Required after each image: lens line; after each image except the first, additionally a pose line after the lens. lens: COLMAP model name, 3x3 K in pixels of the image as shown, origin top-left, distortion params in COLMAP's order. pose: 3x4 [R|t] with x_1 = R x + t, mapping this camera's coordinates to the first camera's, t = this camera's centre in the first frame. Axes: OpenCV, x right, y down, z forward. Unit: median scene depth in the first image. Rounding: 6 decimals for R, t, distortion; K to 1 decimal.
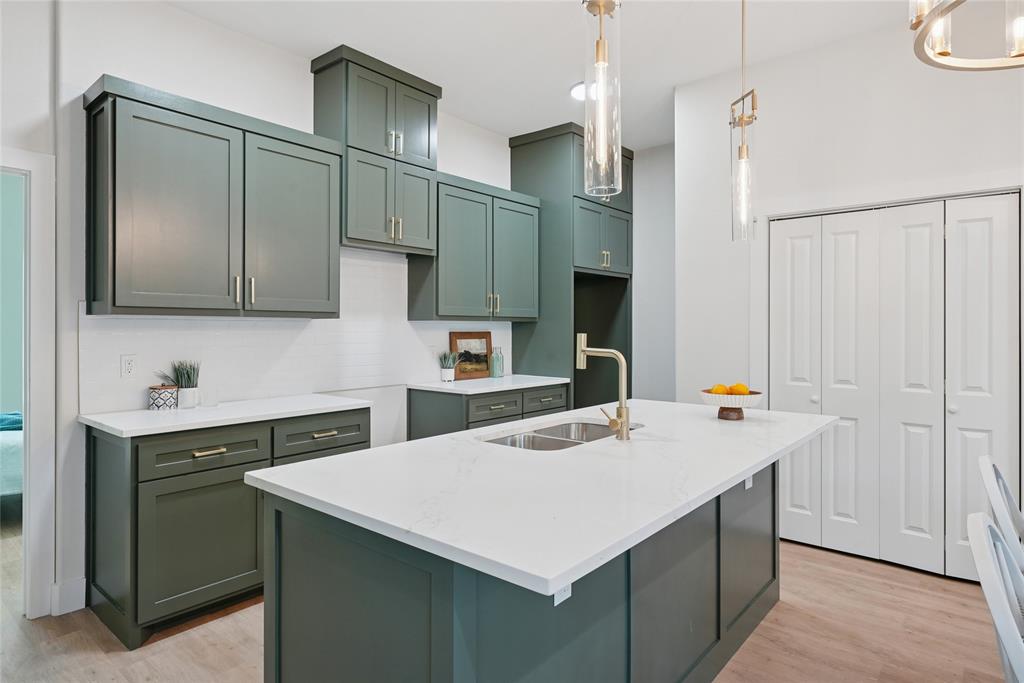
lens RADIAL K [[572.8, 0, 515.5], [0, 572.8, 327.1], [0, 0, 1]] dist [0.001682, 0.001937]
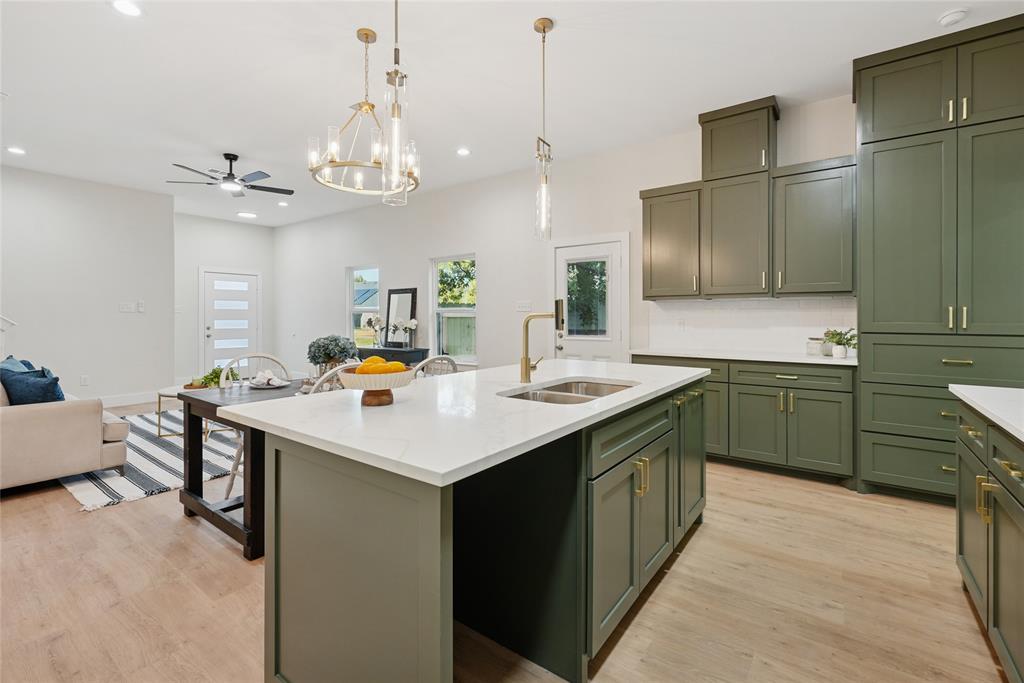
lens RADIAL K [[452.7, 0, 511.9], [0, 452.7, 315.9], [0, 0, 1]] dist [-0.000618, -0.000687]
pose [[-0.997840, -0.001479, -0.065677, 0.199382], [-0.001323, 0.999996, -0.002417, 0.033650], [0.065680, -0.002325, -0.997838, 1.408820]]
